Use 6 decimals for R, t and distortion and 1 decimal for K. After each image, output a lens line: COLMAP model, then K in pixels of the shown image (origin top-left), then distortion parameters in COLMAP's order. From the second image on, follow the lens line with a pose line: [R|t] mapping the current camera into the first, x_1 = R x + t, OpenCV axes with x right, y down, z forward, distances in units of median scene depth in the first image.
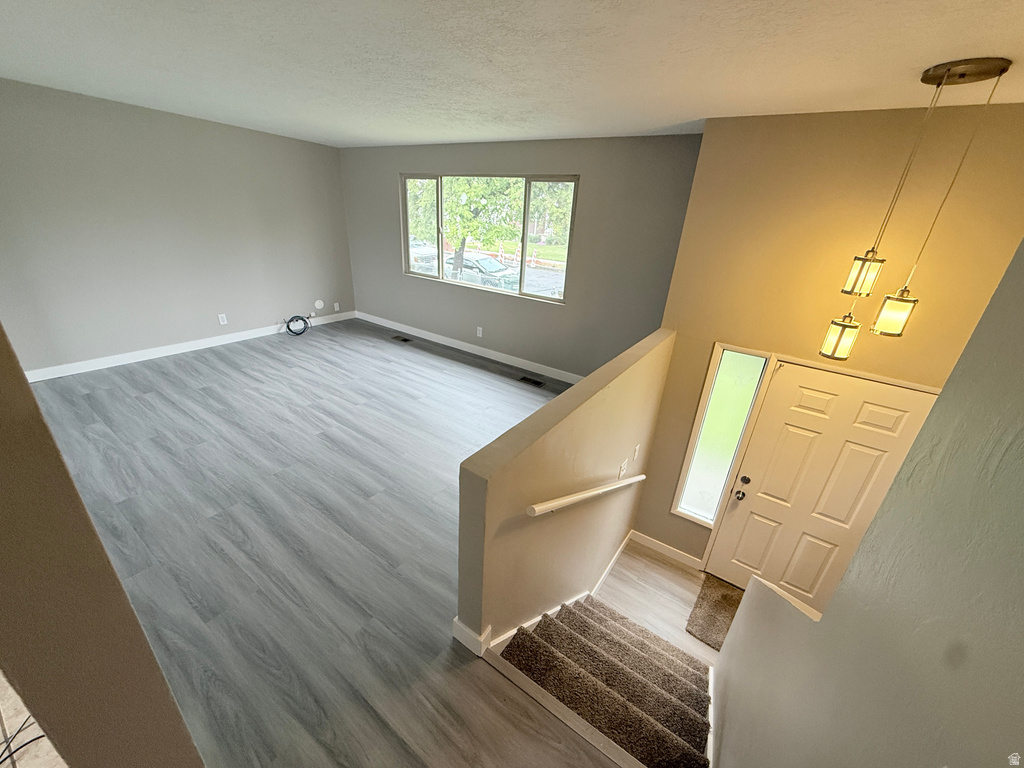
lens RADIAL K [[406.9, 0, 506.1], [0, 406.9, 383.9], [0, 0, 1]] dist [0.006007, -0.000369]
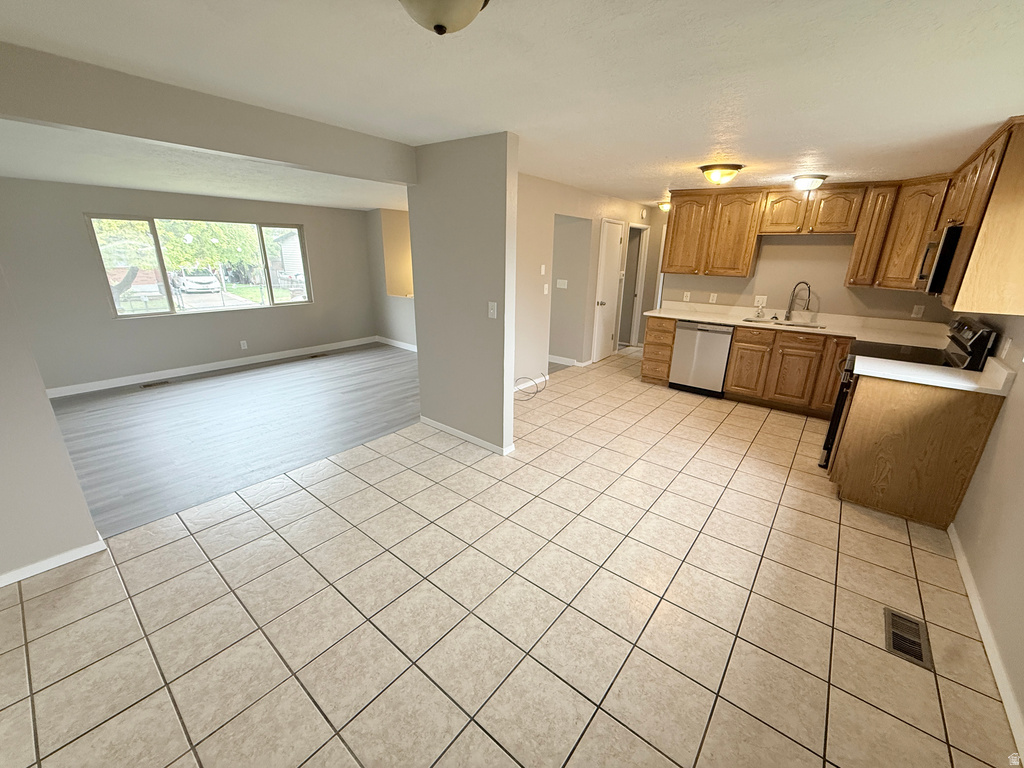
lens RADIAL K [[406.9, 0, 522.5], [0, 406.9, 382.1], [0, 0, 1]] dist [0.006007, -0.000369]
pose [[0.043585, -0.351183, 0.935292, -1.269832], [0.396663, 0.865311, 0.306422, -0.079232], [-0.916929, 0.357640, 0.177016, 0.068355]]
